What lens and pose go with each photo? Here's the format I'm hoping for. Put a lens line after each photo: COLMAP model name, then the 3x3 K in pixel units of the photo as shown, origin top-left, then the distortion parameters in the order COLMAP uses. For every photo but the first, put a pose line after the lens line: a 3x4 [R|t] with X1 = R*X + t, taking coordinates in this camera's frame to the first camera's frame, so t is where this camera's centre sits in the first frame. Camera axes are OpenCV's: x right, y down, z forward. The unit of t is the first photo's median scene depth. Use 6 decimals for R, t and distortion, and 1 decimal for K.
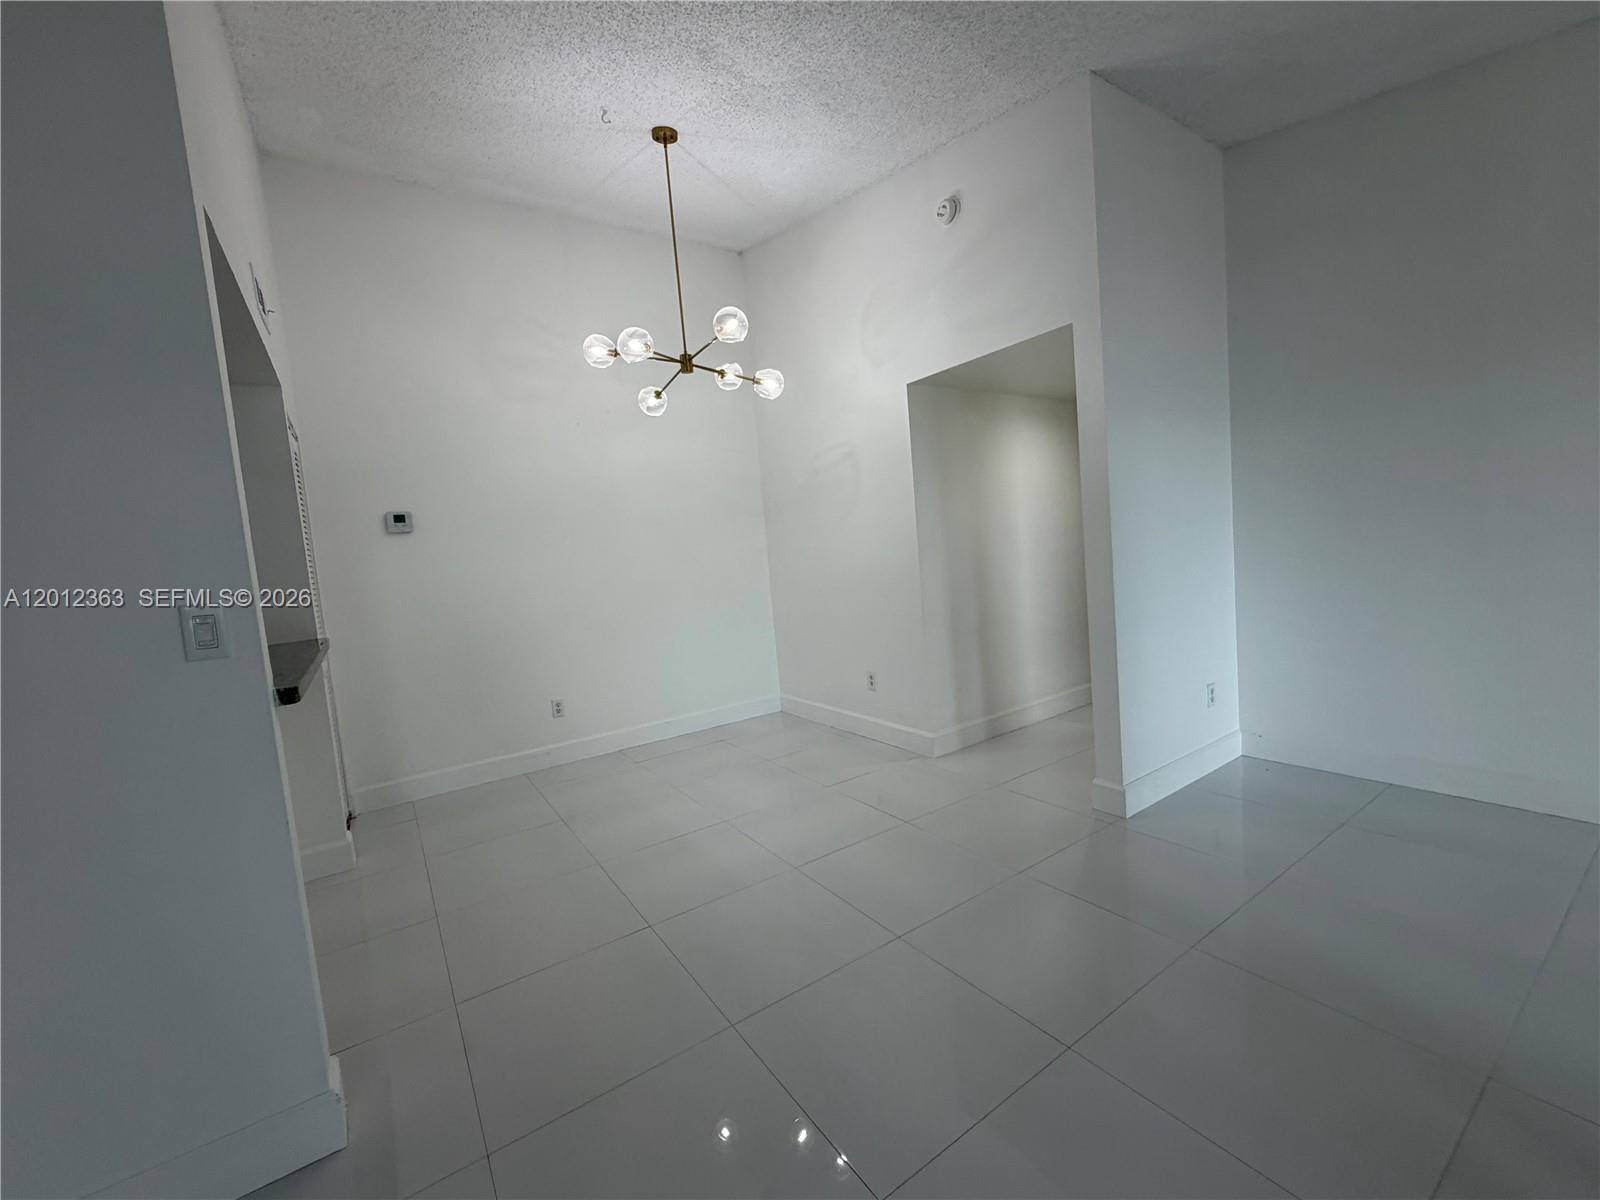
lens RADIAL K [[637.0, 0, 800.0], [0, 637.0, 600.0], [0, 0, 1]] dist [-0.028764, -0.000091]
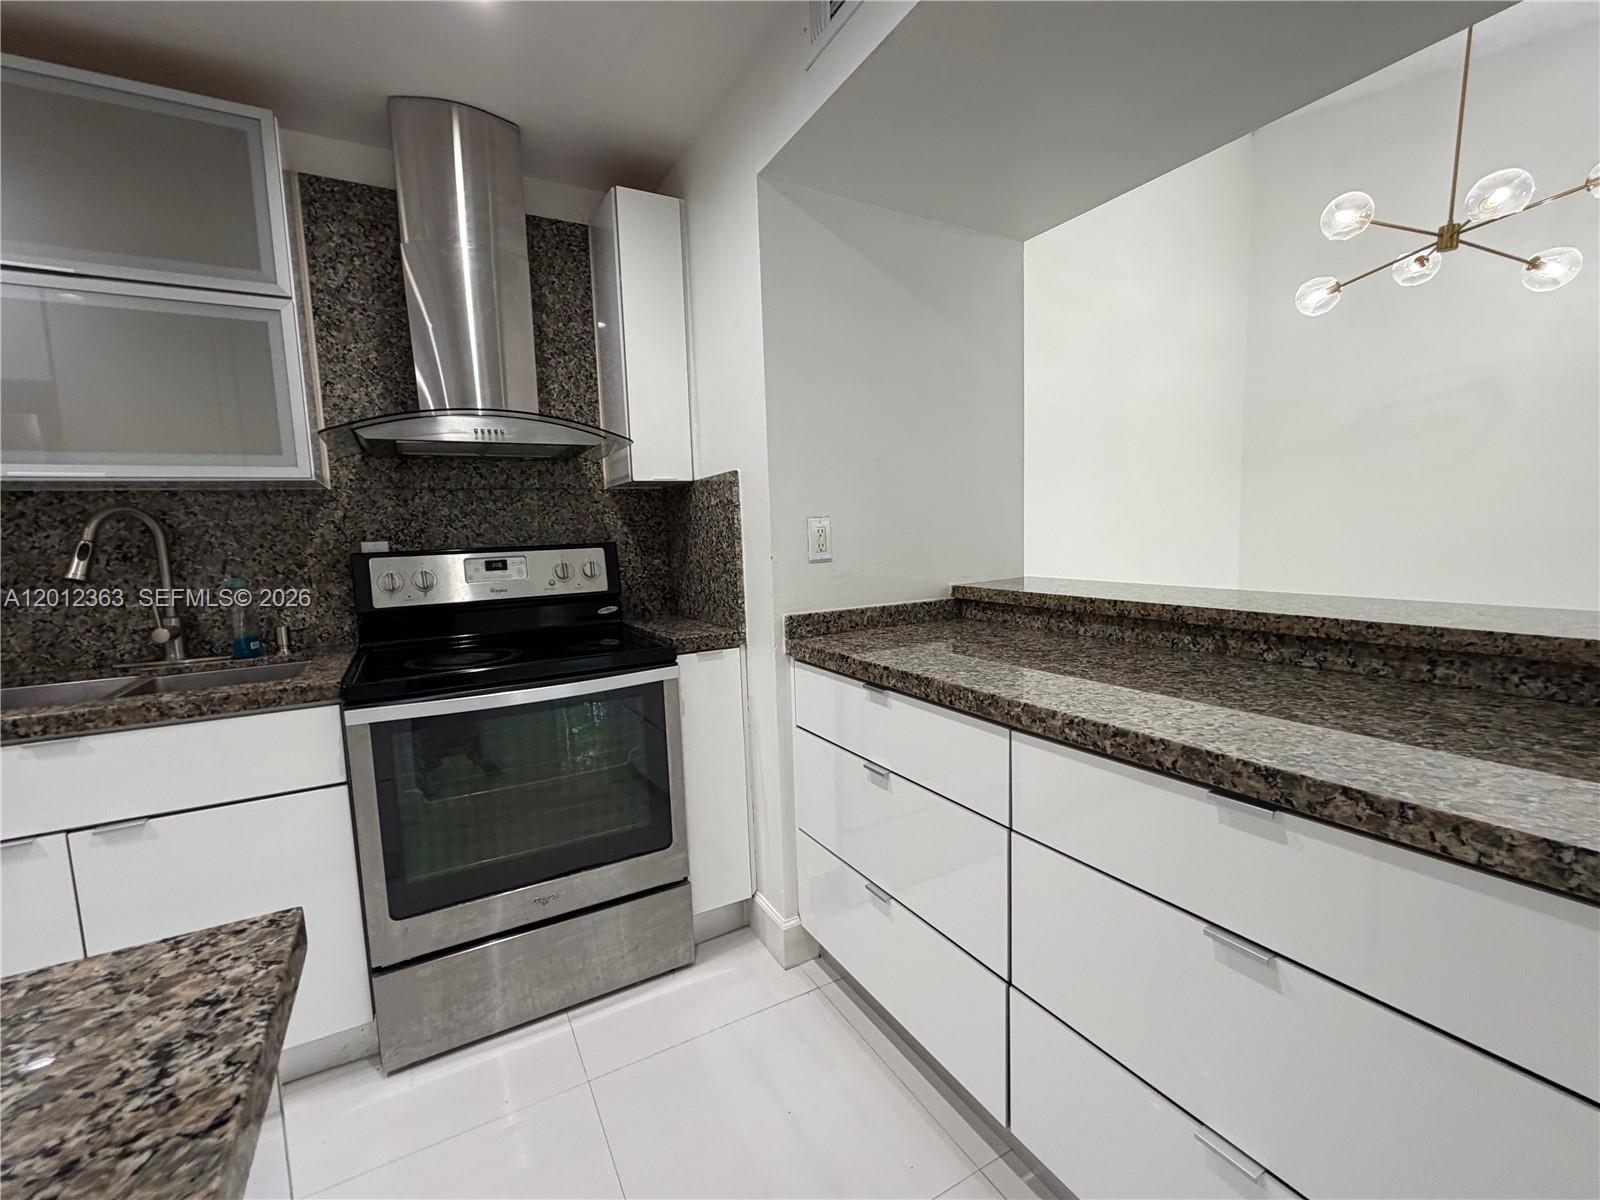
lens RADIAL K [[680.4, 0, 800.0], [0, 680.4, 600.0], [0, 0, 1]] dist [0.001892, 0.000015]
pose [[0.994561, 0.056708, -0.087369, -0.784375], [-0.054529, 0.998144, 0.027132, 0.068466], [0.088745, -0.022220, 0.995806, 0.109242]]
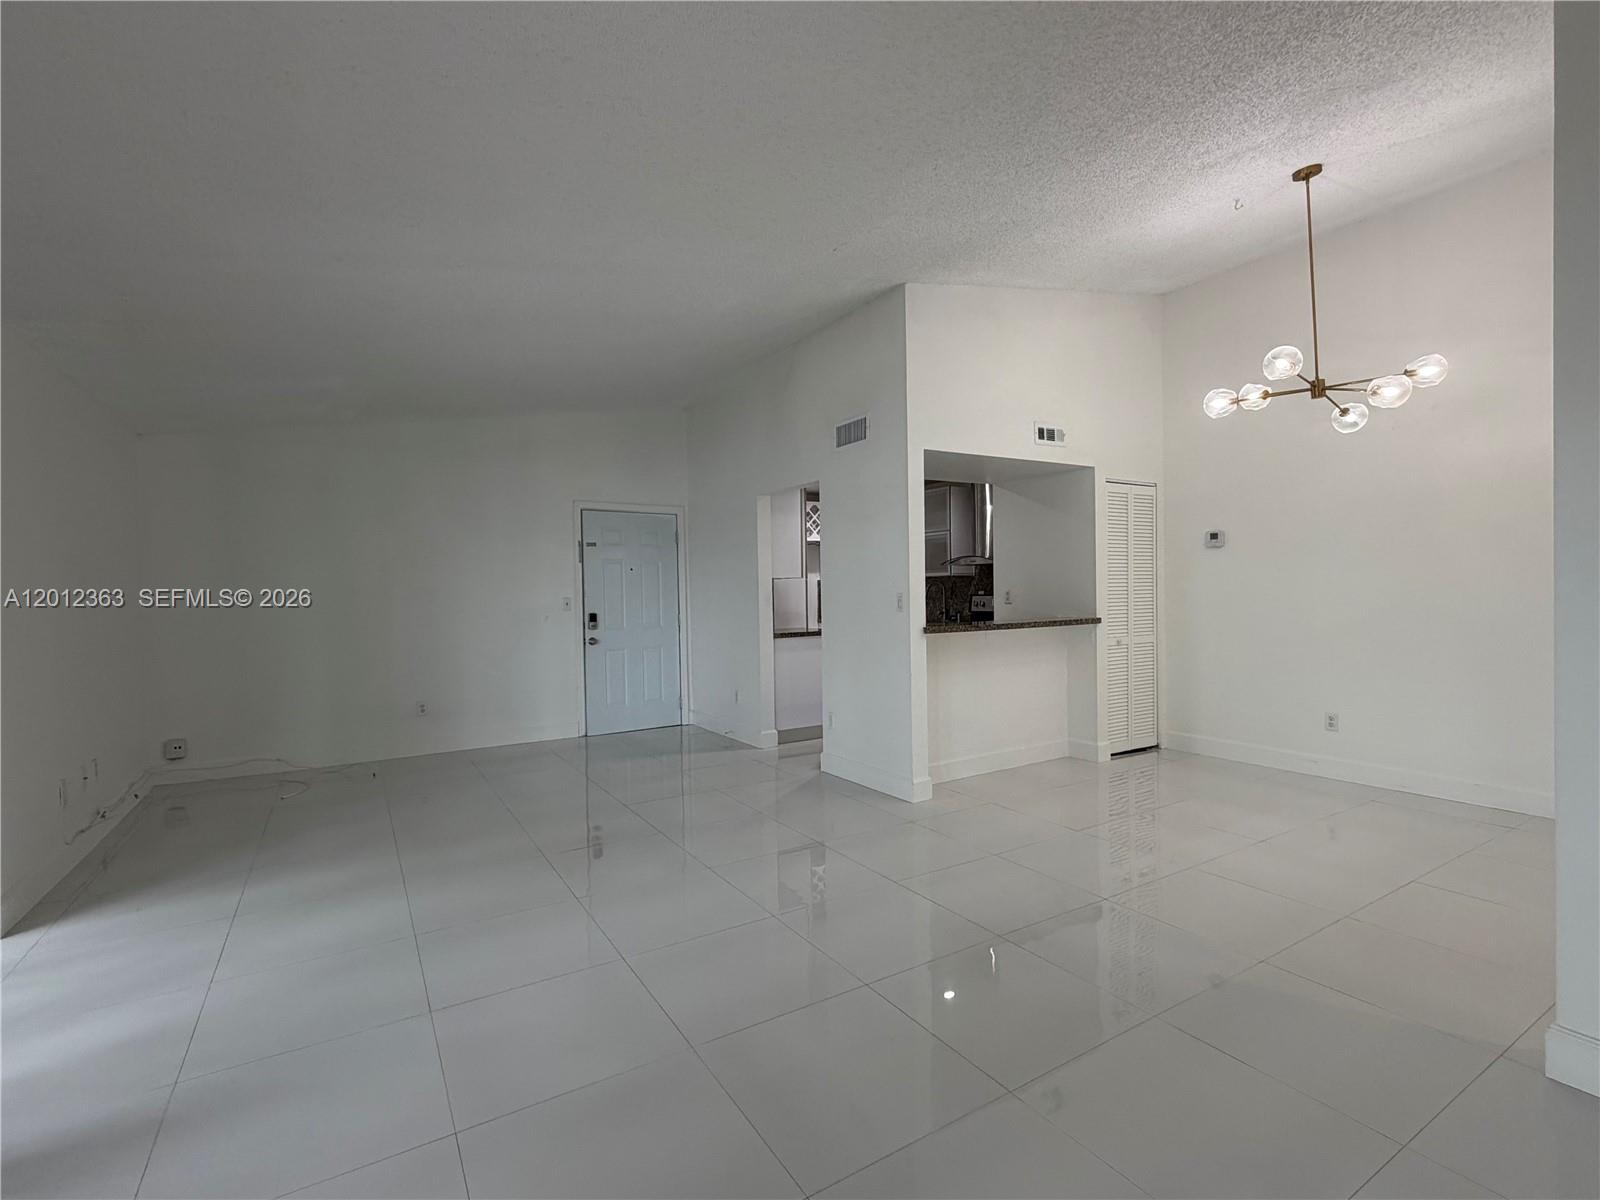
lens RADIAL K [[732.4, 0, 781.3], [0, 732.4, 600.0], [0, 0, 1]] dist [0.000592, 0.000037]
pose [[-0.071841, 0.090471, -0.993305, 0.975740], [-0.066270, 0.993244, 0.095258, -0.087645], [0.995212, 0.072670, -0.065360, 0.235204]]
